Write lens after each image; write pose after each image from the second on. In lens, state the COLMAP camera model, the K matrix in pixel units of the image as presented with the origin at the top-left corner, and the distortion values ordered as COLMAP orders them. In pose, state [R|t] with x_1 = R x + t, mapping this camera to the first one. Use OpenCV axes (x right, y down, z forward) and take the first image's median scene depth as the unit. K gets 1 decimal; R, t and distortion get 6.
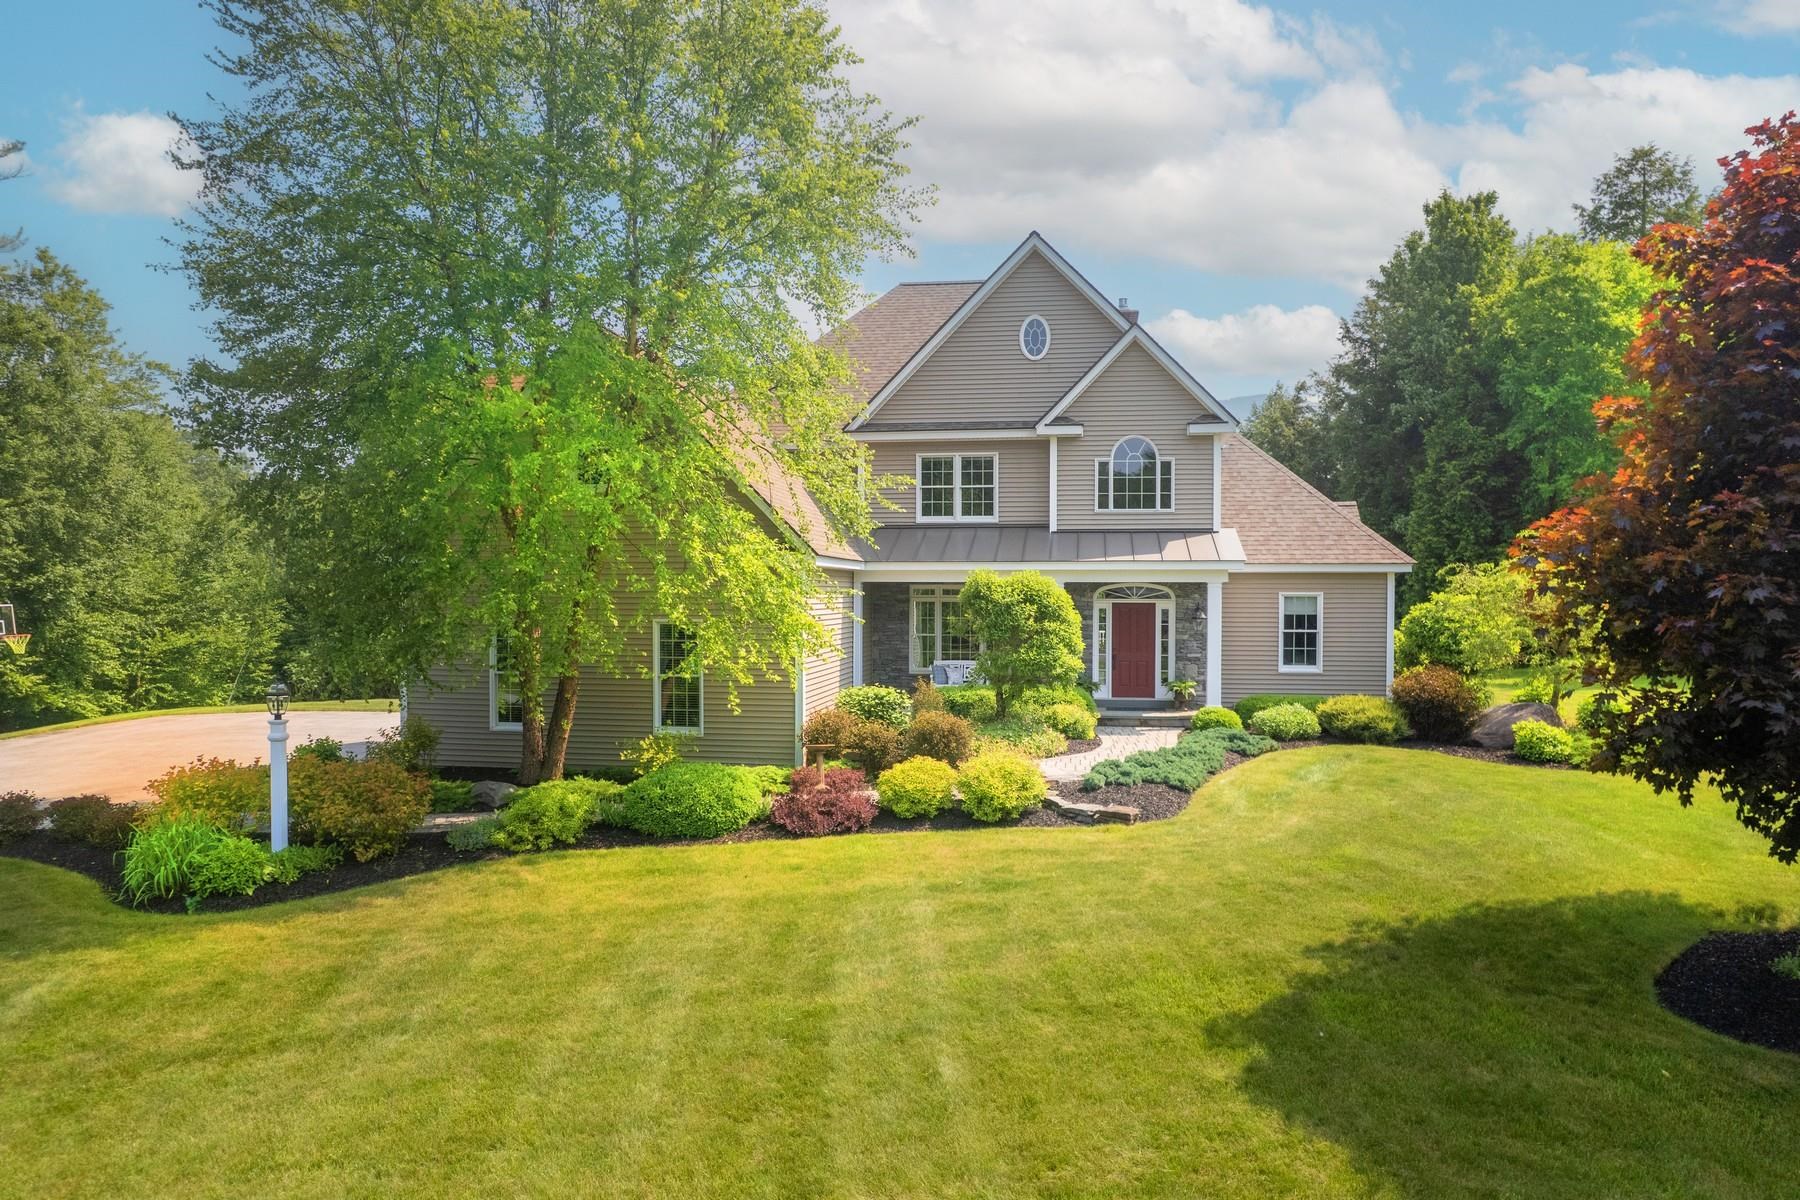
lens RADIAL K [[1185.9, 0, 900.0], [0, 1185.9, 600.0], [0, 0, 1]] dist [-0.001871, -0.001393]
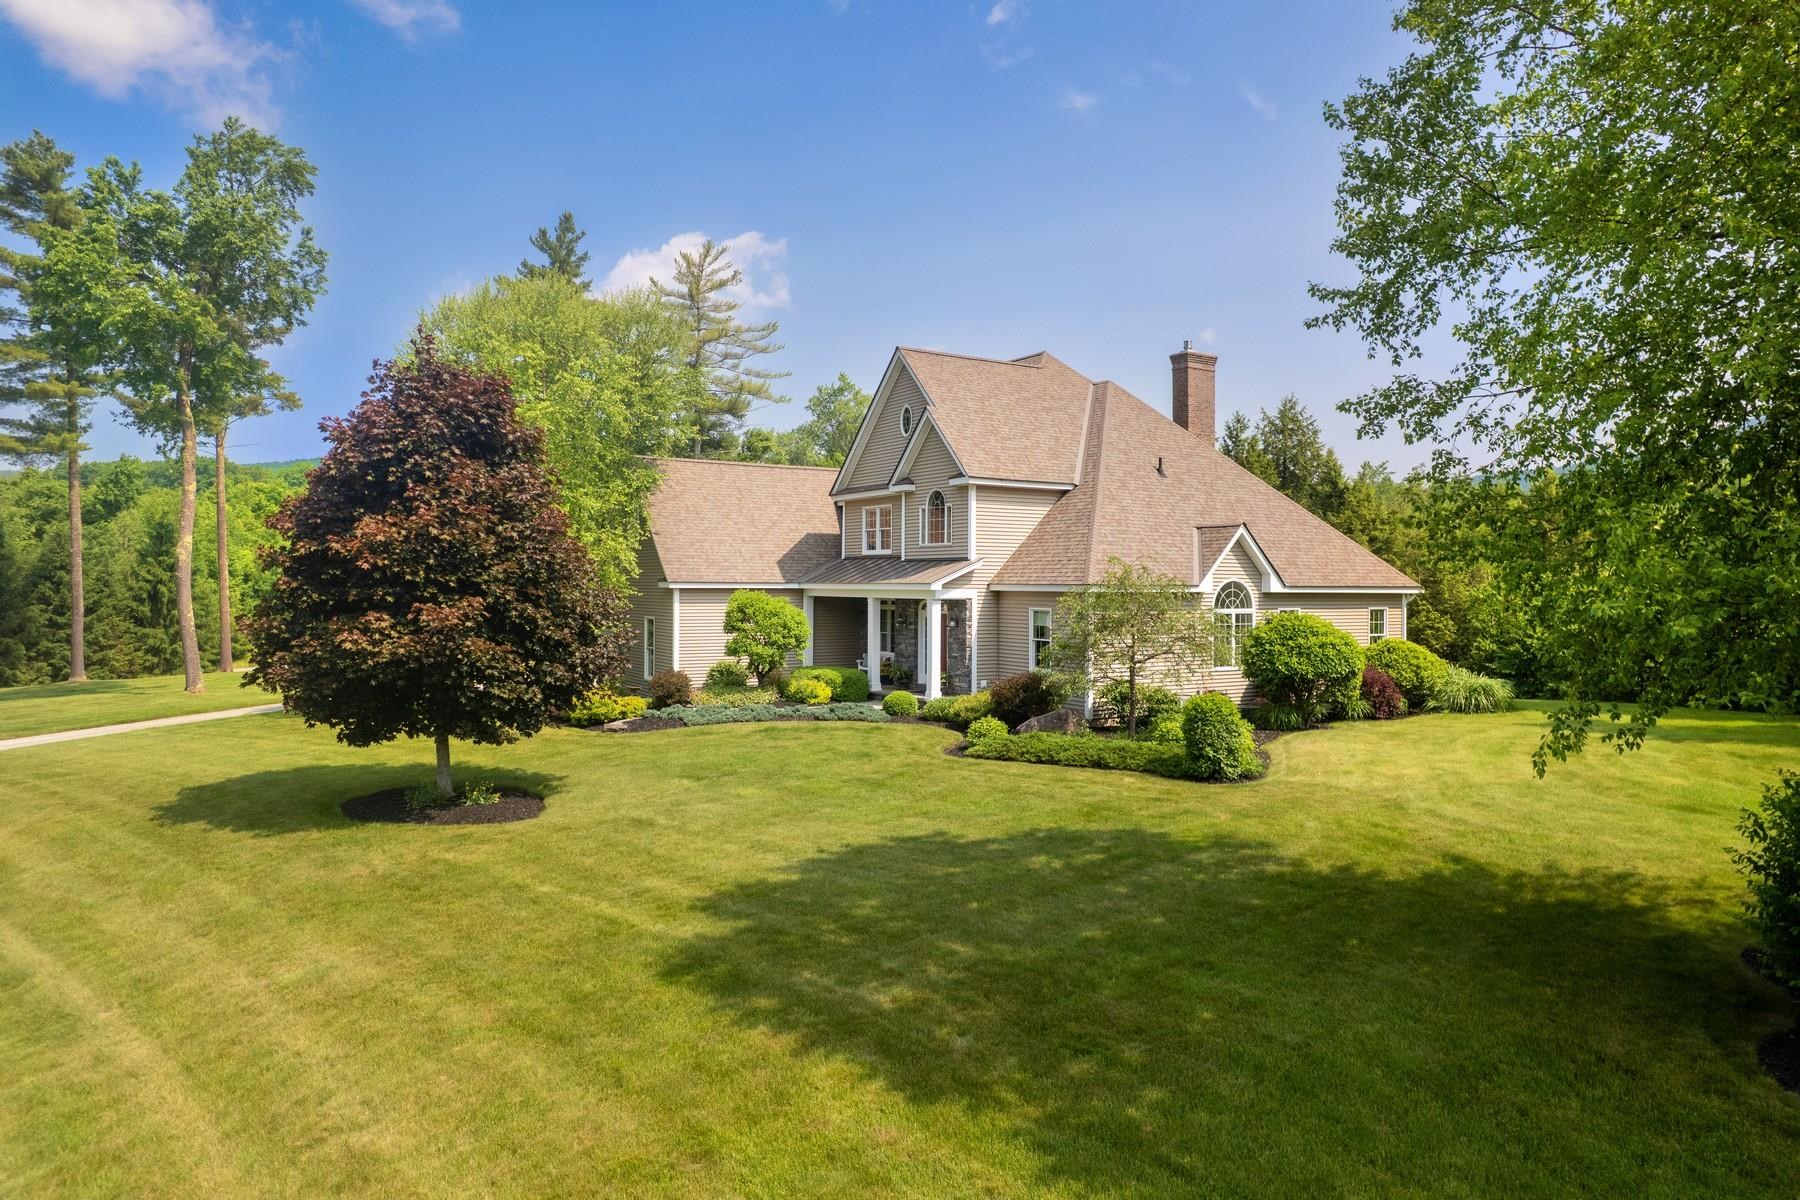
lens RADIAL K [[1167.3, 0, 900.0], [0, 1167.3, 600.0], [0, 0, 1]] dist [-0.055834, 0.000252]
pose [[0.619972, 0.013913, -0.784500, 1.203020], [-0.002181, 0.999869, 0.016010, -0.033787], [0.784621, -0.008214, 0.619922, 0.150032]]
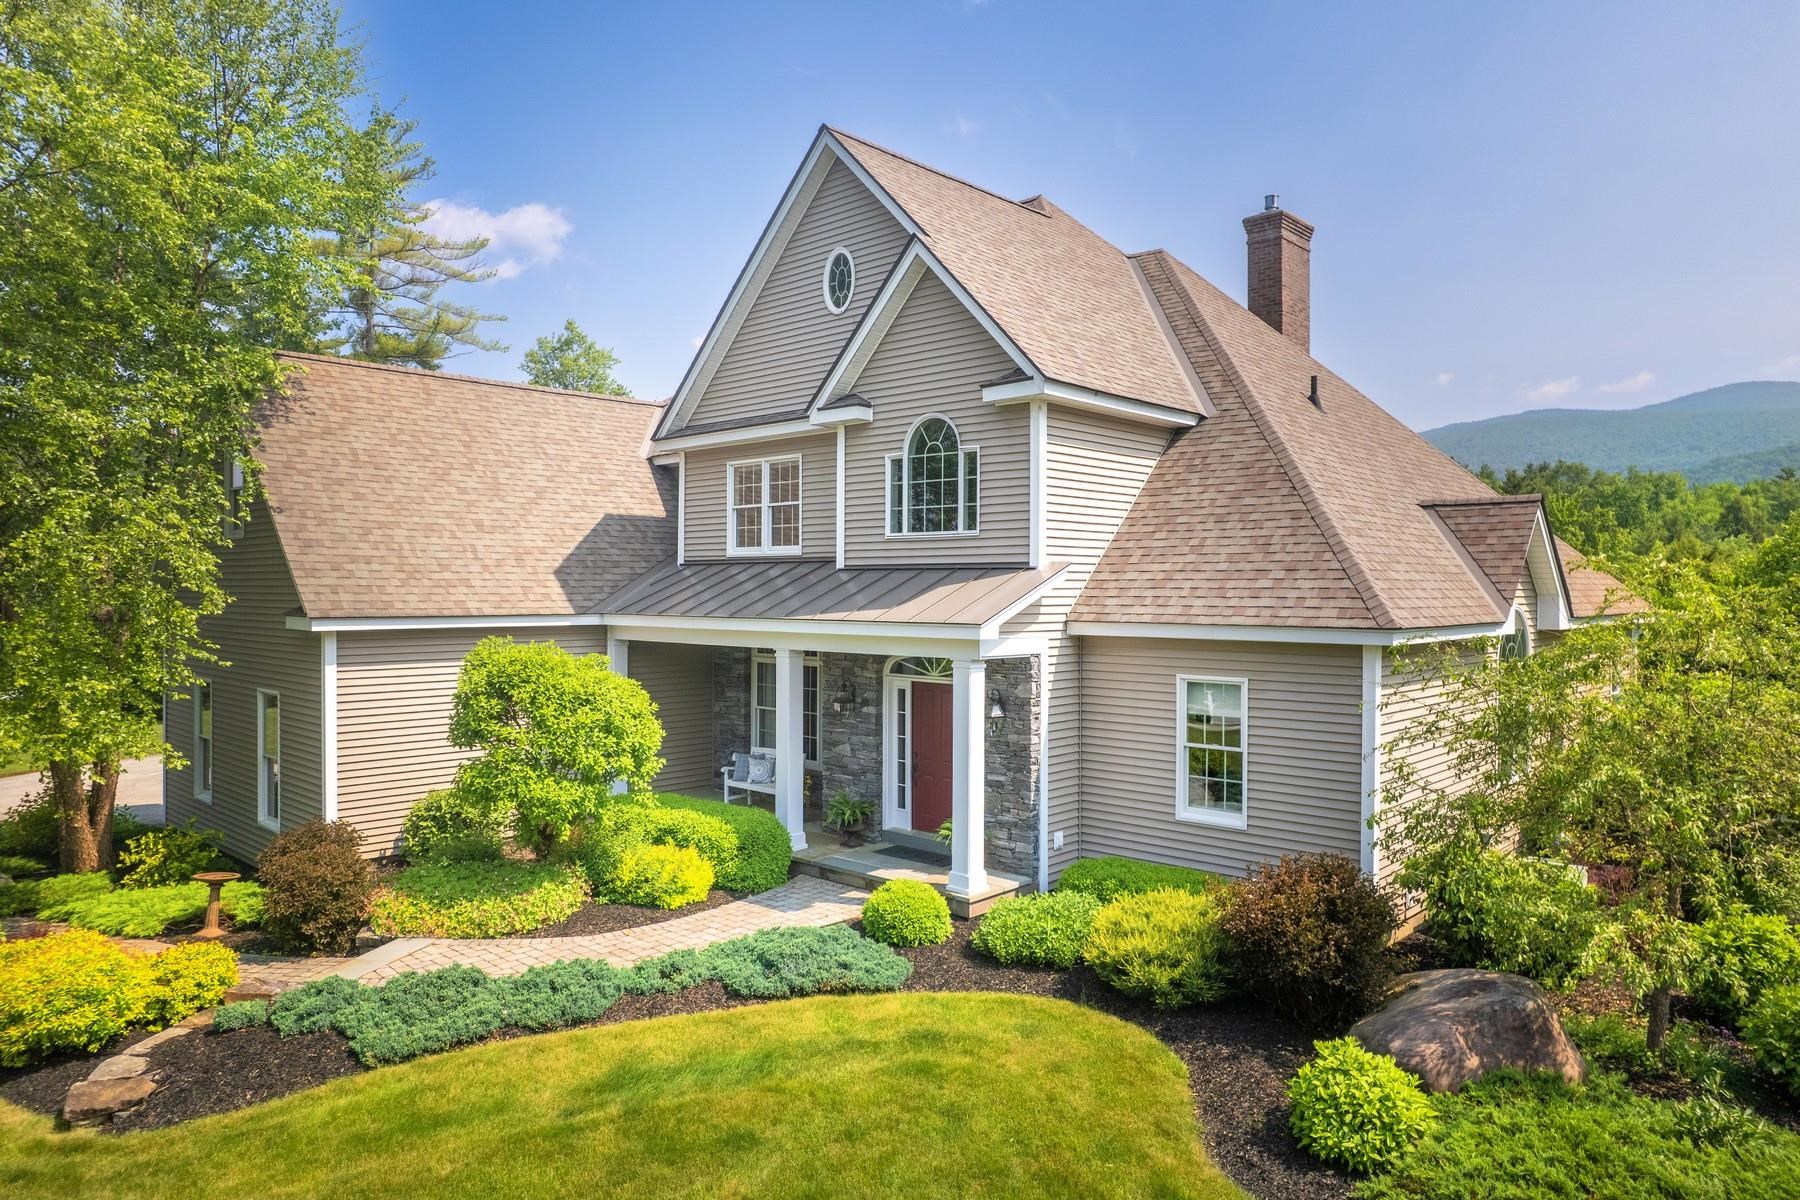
lens RADIAL K [[1167.3, 0, 900.0], [0, 1167.3, 600.0], [0, 0, 1]] dist [-0.055834, 0.000252]
pose [[0.801217, 0.007052, -0.598332, 0.548142], [0.001126, 0.999911, 0.013293, -0.049138], [0.598373, -0.011324, 0.801138, 0.497958]]
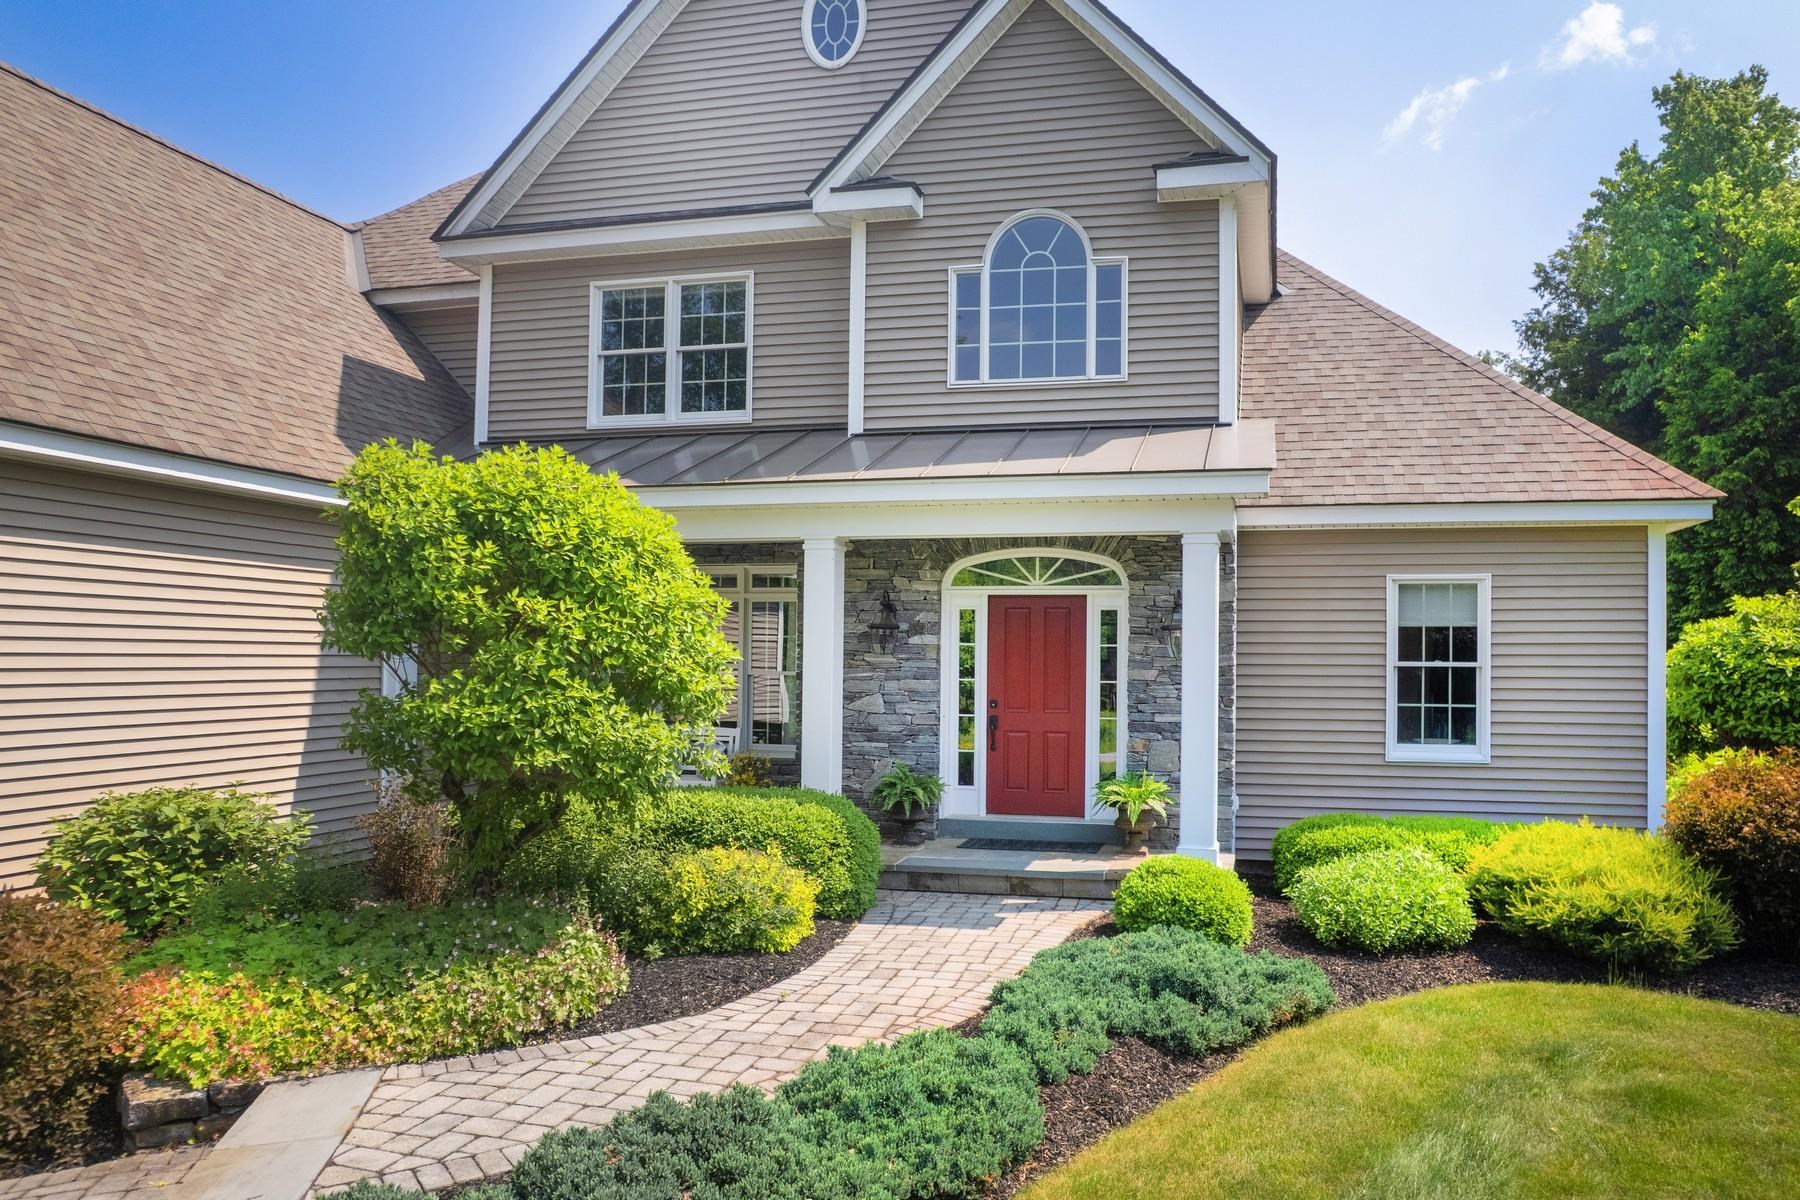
lens RADIAL K [[1207.4, 0, 944.9], [0, 1207.4, 642.1], [0, 0, 1]] dist [-0.034854, 0.001429]
pose [[0.994340, 0.004476, -0.106151, 0.210564], [-0.006718, 0.999762, -0.020775, 0.028773], [0.106033, 0.021371, 0.994133, 0.559682]]
